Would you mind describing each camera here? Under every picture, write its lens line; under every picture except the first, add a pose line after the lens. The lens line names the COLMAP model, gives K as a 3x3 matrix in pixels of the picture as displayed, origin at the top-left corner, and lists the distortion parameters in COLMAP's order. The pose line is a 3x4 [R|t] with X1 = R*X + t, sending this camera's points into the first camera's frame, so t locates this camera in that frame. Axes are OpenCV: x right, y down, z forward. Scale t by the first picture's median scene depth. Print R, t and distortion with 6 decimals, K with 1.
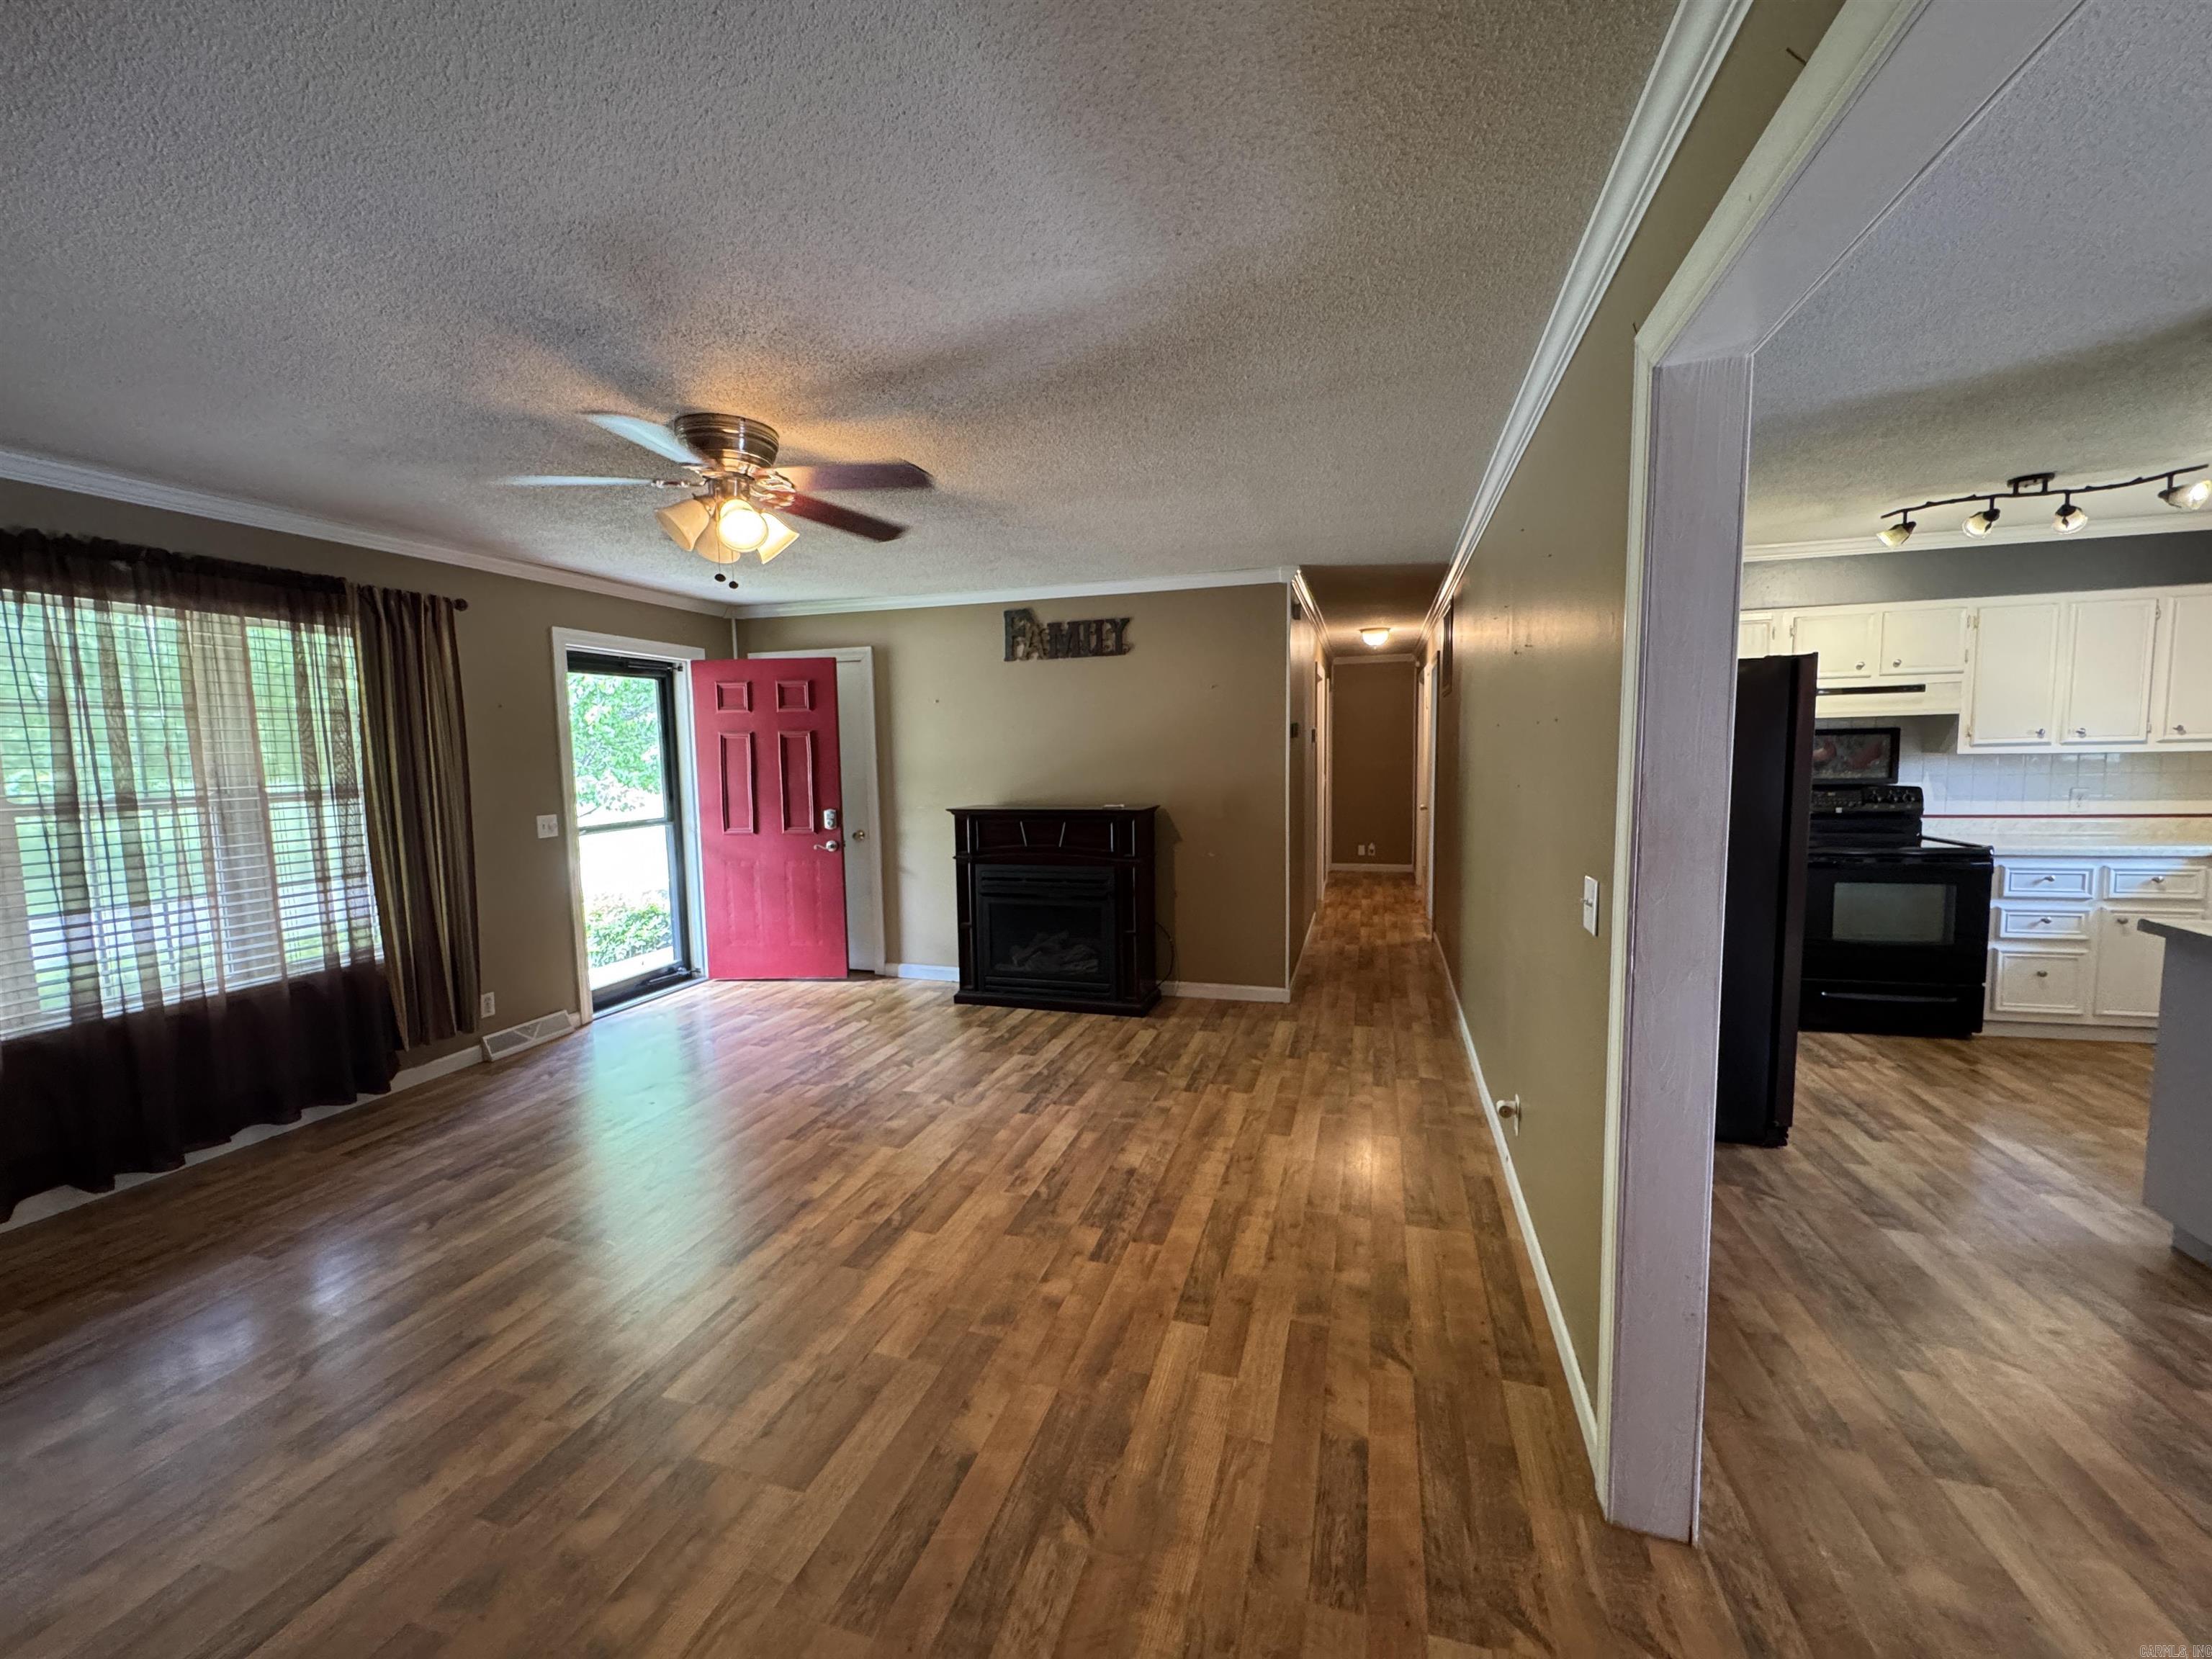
lens RADIAL K [[882.3, 0, 1103.5], [0, 882.3, 830.7], [0, 0, 1]] dist [-0.006265, 0.000386]
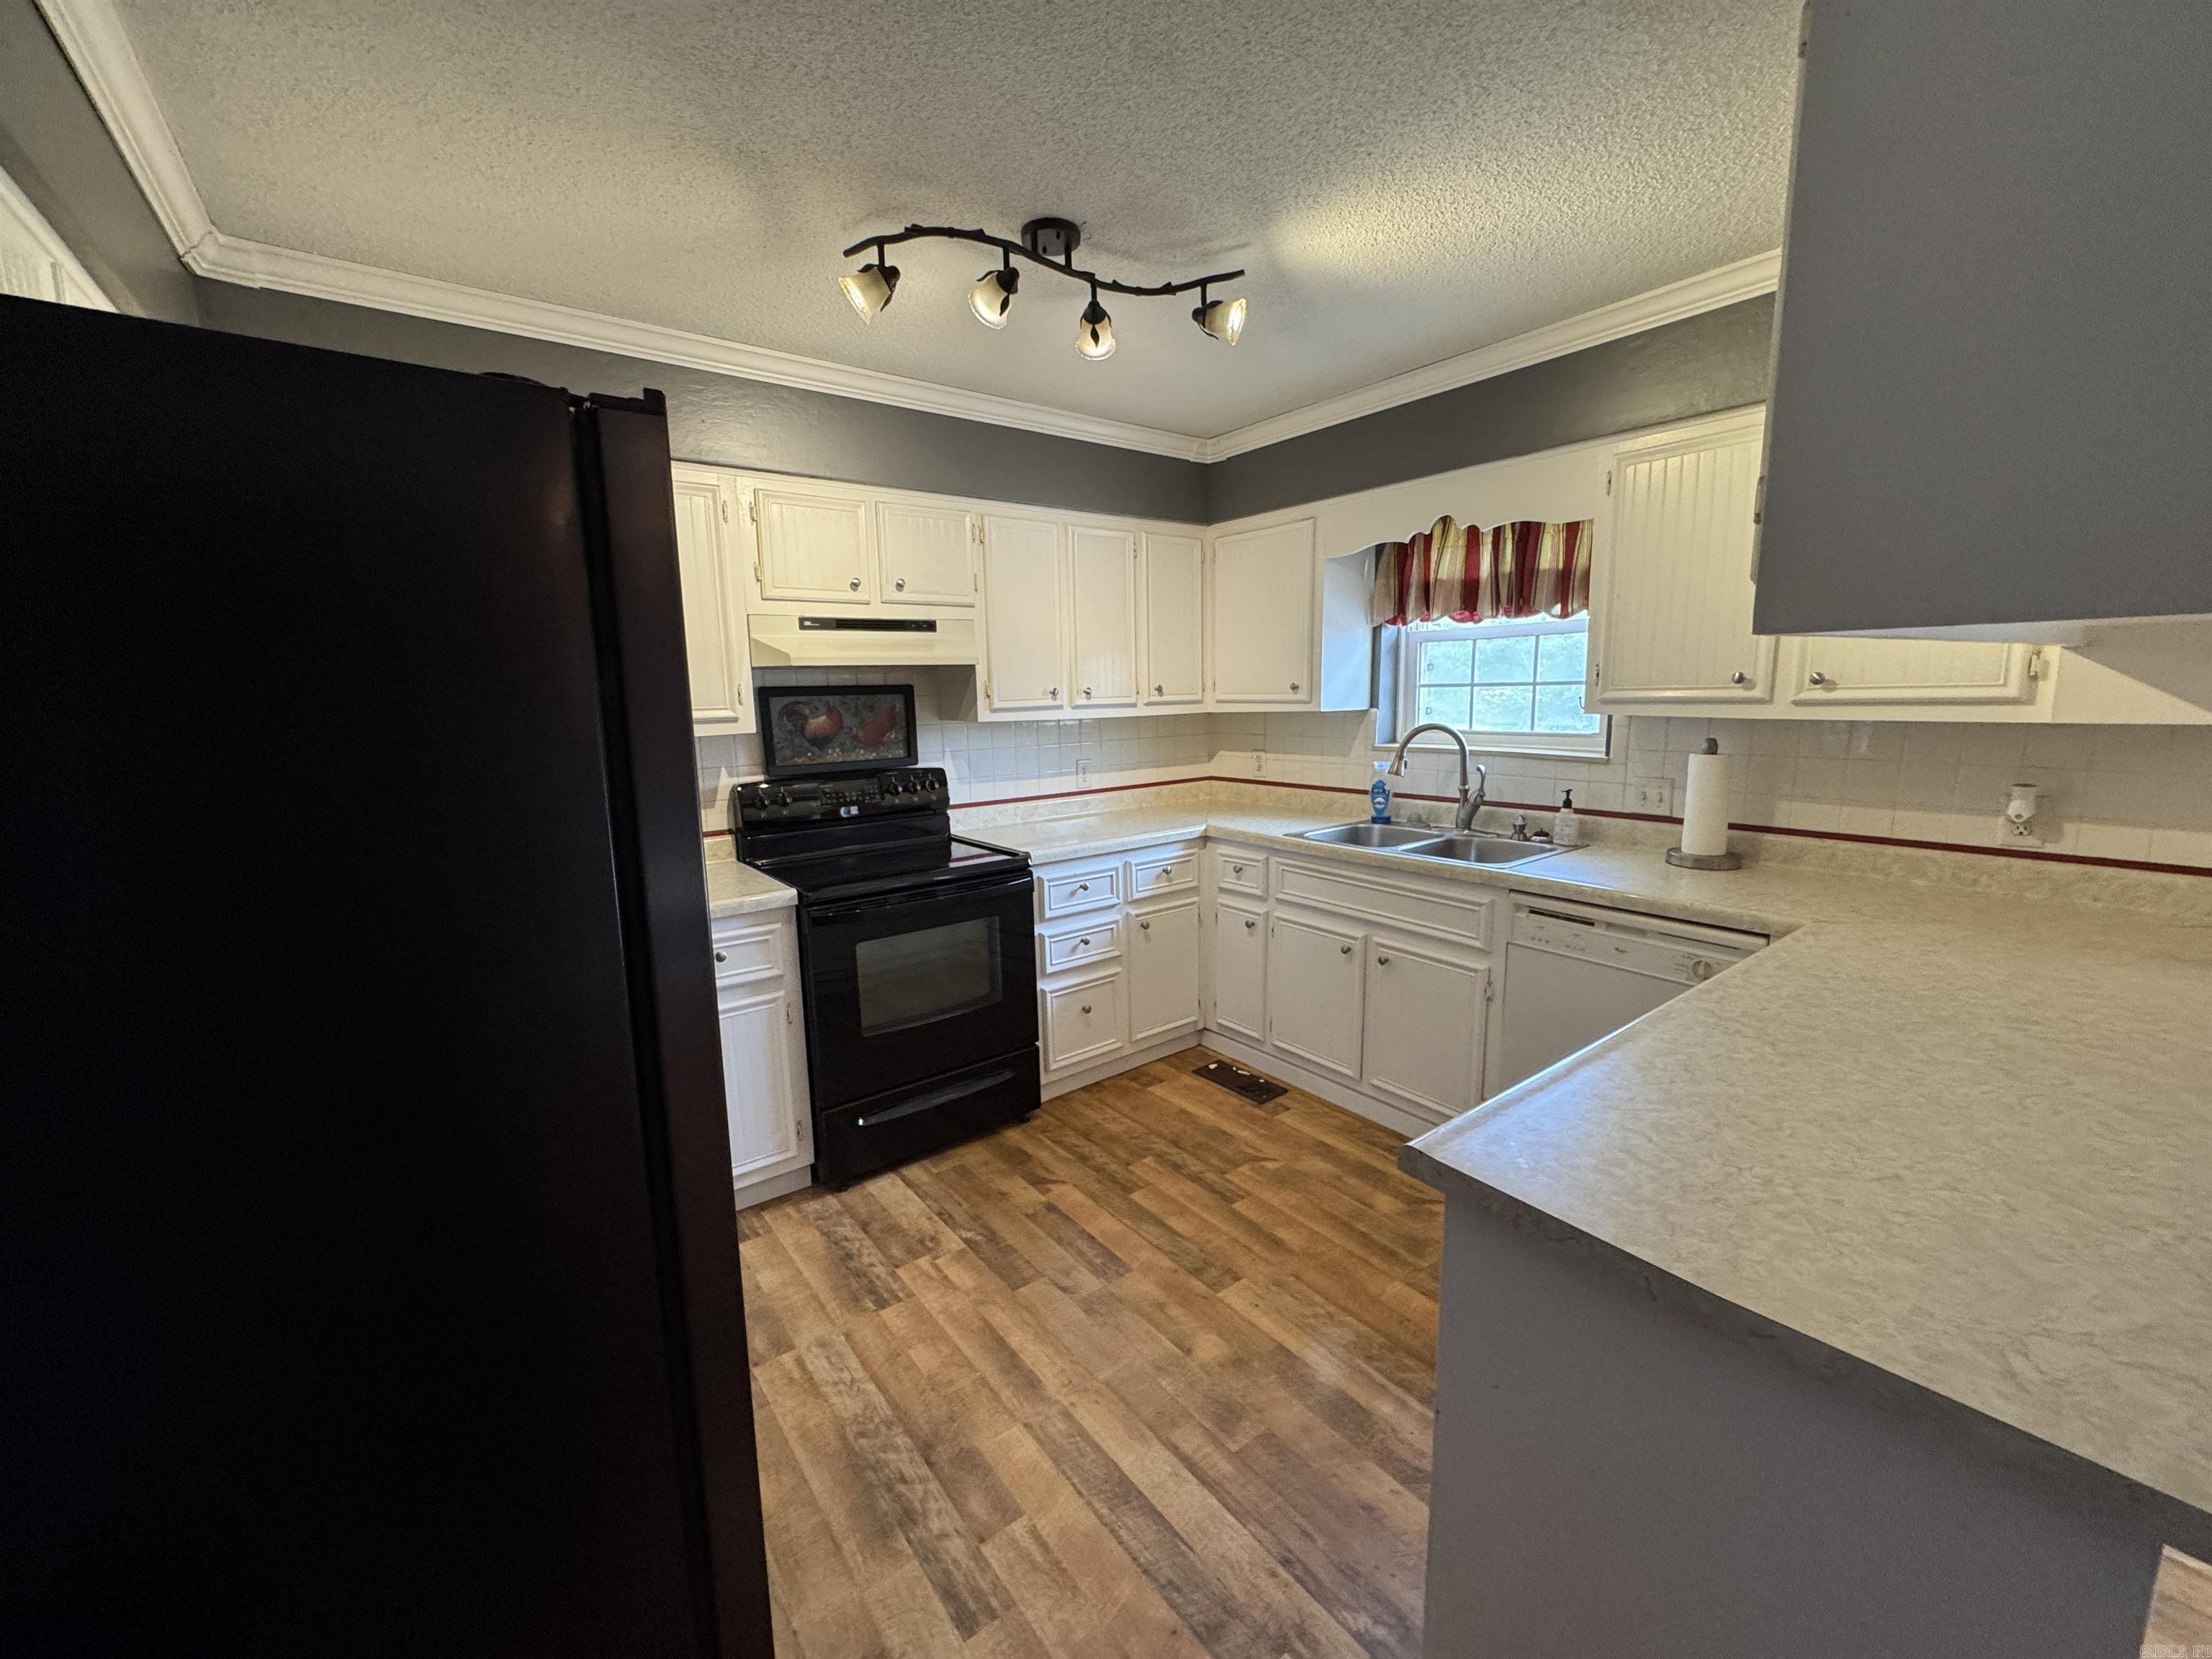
lens RADIAL K [[882.3, 0, 1103.5], [0, 882.3, 830.7], [0, 0, 1]] dist [-0.006265, 0.000386]
pose [[0.586278, -0.117531, 0.801539, 0.547616], [0.079726, 0.992988, 0.087289, -0.066650], [-0.806177, 0.012728, 0.591537, 0.605478]]
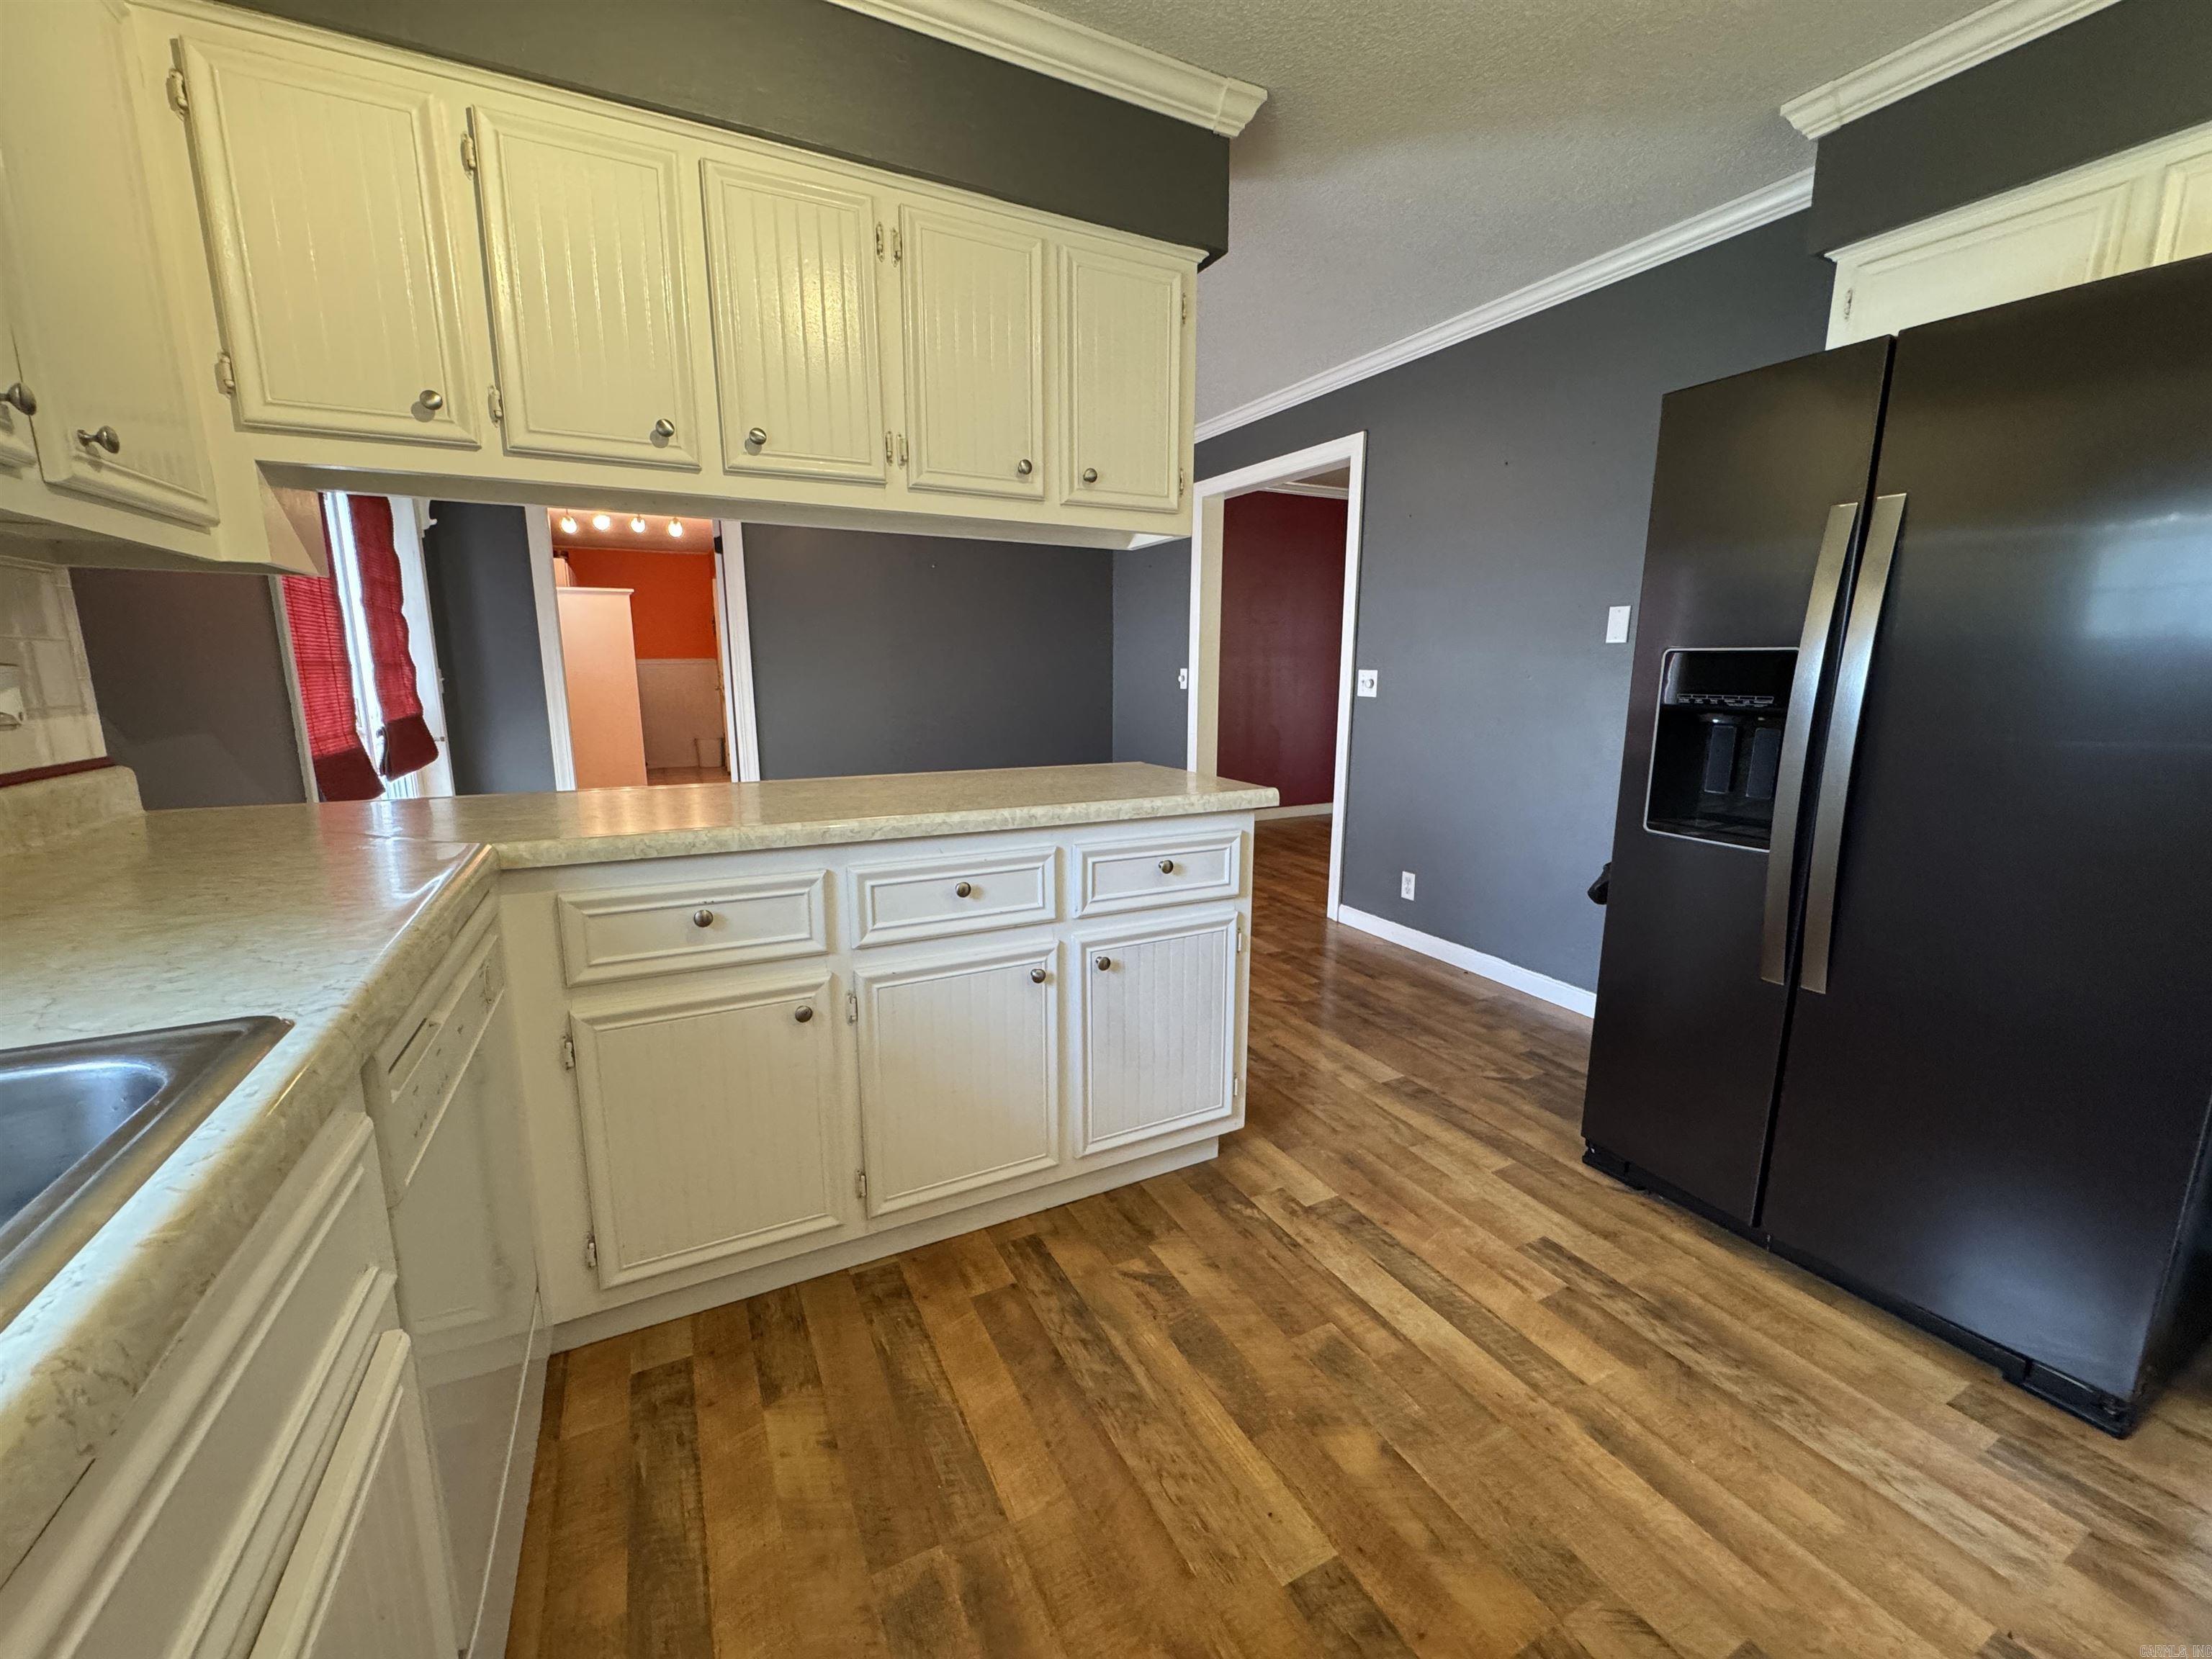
lens RADIAL K [[872.7, 0, 1102.3], [0, 872.7, 834.0], [0, 0, 1]] dist [-0.002221, 0.000218]
pose [[-0.721082, 0.153905, -0.675540, 1.285497], [-0.047395, 0.961775, 0.269707, -0.046082], [0.691227, 0.226498, -0.686224, 1.006575]]
